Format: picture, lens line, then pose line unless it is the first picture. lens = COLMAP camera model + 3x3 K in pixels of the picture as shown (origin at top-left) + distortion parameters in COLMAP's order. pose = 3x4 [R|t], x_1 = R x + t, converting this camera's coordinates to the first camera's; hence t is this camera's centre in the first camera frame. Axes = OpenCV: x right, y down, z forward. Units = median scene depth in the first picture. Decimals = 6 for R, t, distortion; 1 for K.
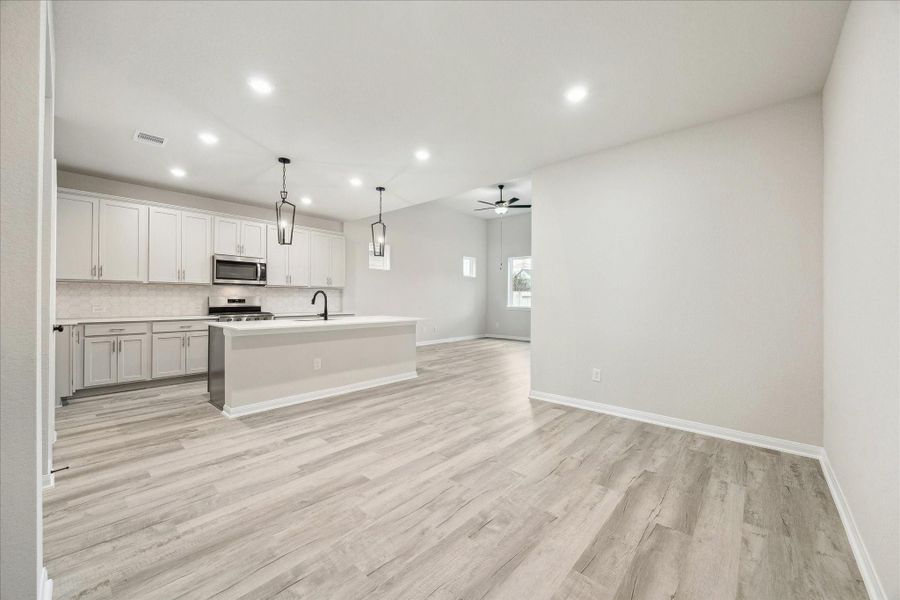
lens RADIAL K [[347.5, 0, 450.0], [0, 347.5, 299.7], [0, 0, 1]] dist [-0.000436, -0.001120]
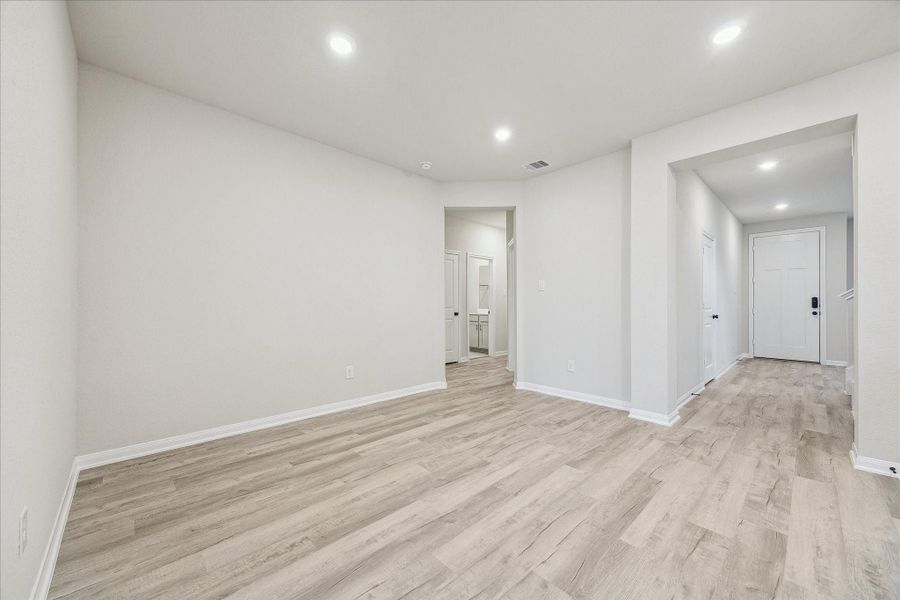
lens RADIAL K [[347.5, 0, 443.8], [0, 347.5, 303.2], [0, 0, 1]] dist [-0.000436, -0.001120]
pose [[-0.995088, -0.004420, 0.098893, 0.039532], [-0.004528, 0.999989, -0.000875, 0.026328], [-0.098888, -0.001319, -0.995098, 2.097395]]
